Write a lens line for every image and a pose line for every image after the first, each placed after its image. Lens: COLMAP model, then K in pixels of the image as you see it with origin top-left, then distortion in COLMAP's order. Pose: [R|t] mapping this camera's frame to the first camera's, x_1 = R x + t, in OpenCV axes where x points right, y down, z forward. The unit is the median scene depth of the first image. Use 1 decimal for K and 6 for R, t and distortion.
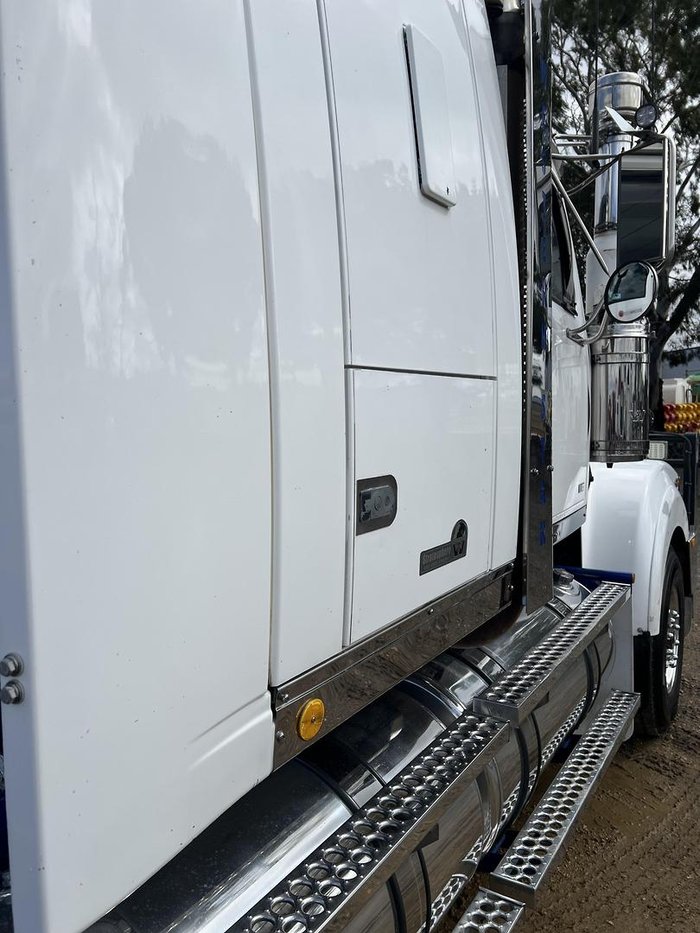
lens RADIAL K [[712.4, 0, 350.0], [0, 712.4, 466.5], [0, 0, 1]] dist [0.004574, 0.001336]
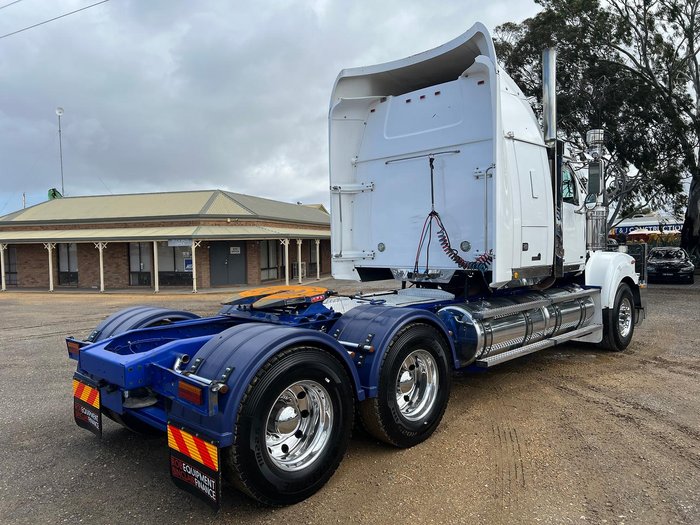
lens RADIAL K [[534.5, 0, 350.0], [0, 534.5, 262.5], [0, 0, 1]] dist [0.004574, 0.001336]
pose [[0.977140, 0.007929, -0.212450, -0.184219], [-0.014882, 0.999404, -0.031150, 0.139246], [0.212076, 0.033600, 0.976675, -1.551971]]
